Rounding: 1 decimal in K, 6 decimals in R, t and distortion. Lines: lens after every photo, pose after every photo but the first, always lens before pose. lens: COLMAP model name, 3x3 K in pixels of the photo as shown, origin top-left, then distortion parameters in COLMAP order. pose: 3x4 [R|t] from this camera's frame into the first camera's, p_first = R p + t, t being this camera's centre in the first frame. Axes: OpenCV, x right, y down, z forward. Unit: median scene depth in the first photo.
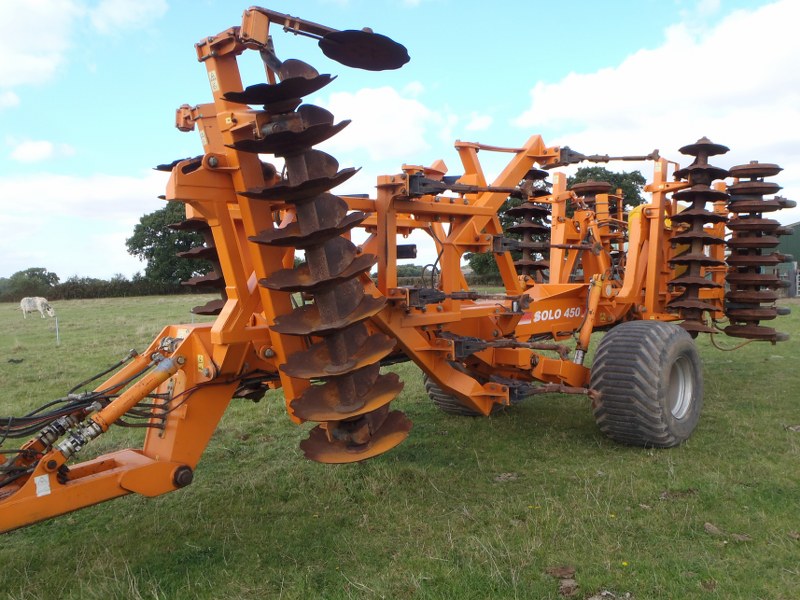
lens RADIAL K [[661.6, 0, 397.7], [0, 661.6, 296.7], [0, 0, 1]] dist [-0.019457, -0.001490]
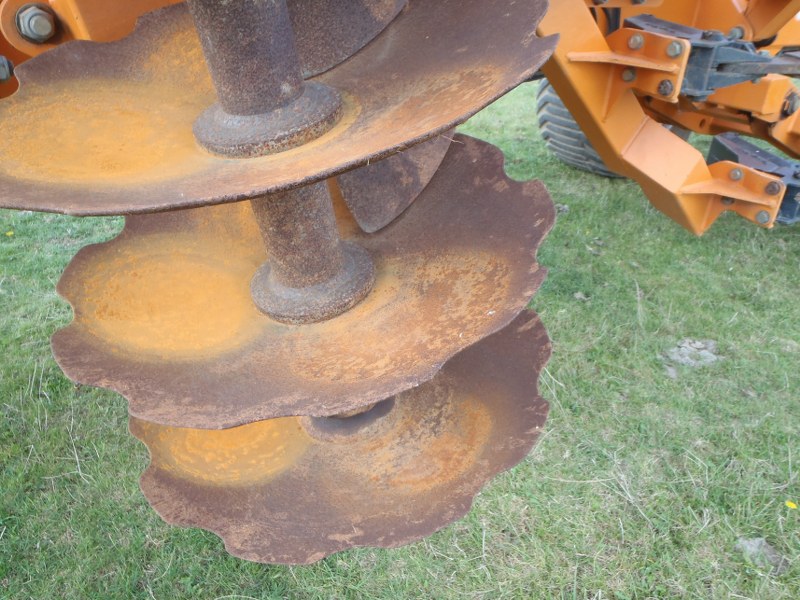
lens RADIAL K [[654.9, 0, 386.8], [0, 654.9, 294.8], [0, 0, 1]] dist [-0.020711, 0.002899]
pose [[0.984373, 0.140904, -0.105625, -0.011745], [-0.080884, 0.894564, 0.439560, 0.038445], [0.156424, -0.424147, 0.891981, 0.496993]]
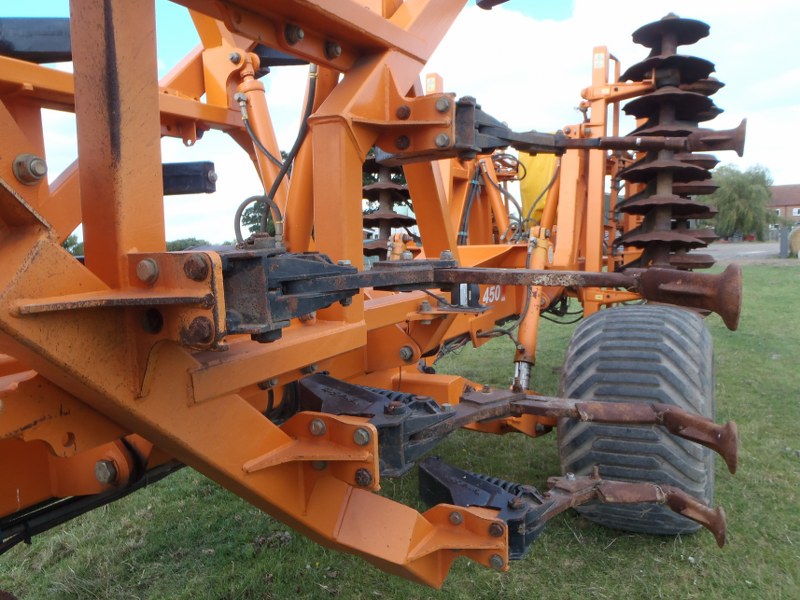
lens RADIAL K [[661.6, 0, 397.7], [0, 661.6, 296.7], [0, 0, 1]] dist [-0.019457, -0.001490]
pose [[0.948761, -0.039663, 0.313495, 0.001806], [0.026204, 0.998550, 0.047033, -0.004802], [-0.314906, -0.036408, 0.948424, 0.568018]]
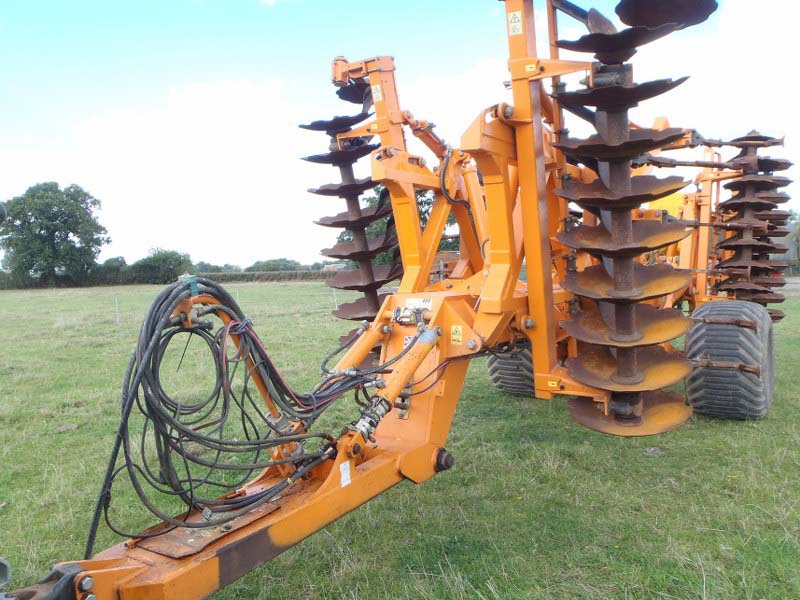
lens RADIAL K [[661.6, 0, 397.7], [0, 661.6, 296.7], [0, 0, 1]] dist [-0.019457, -0.001490]
pose [[0.981763, 0.002303, 0.190093, -0.367669], [-0.003337, 0.999981, 0.005116, 0.028829], [-0.190078, -0.005657, 0.981753, 0.077443]]
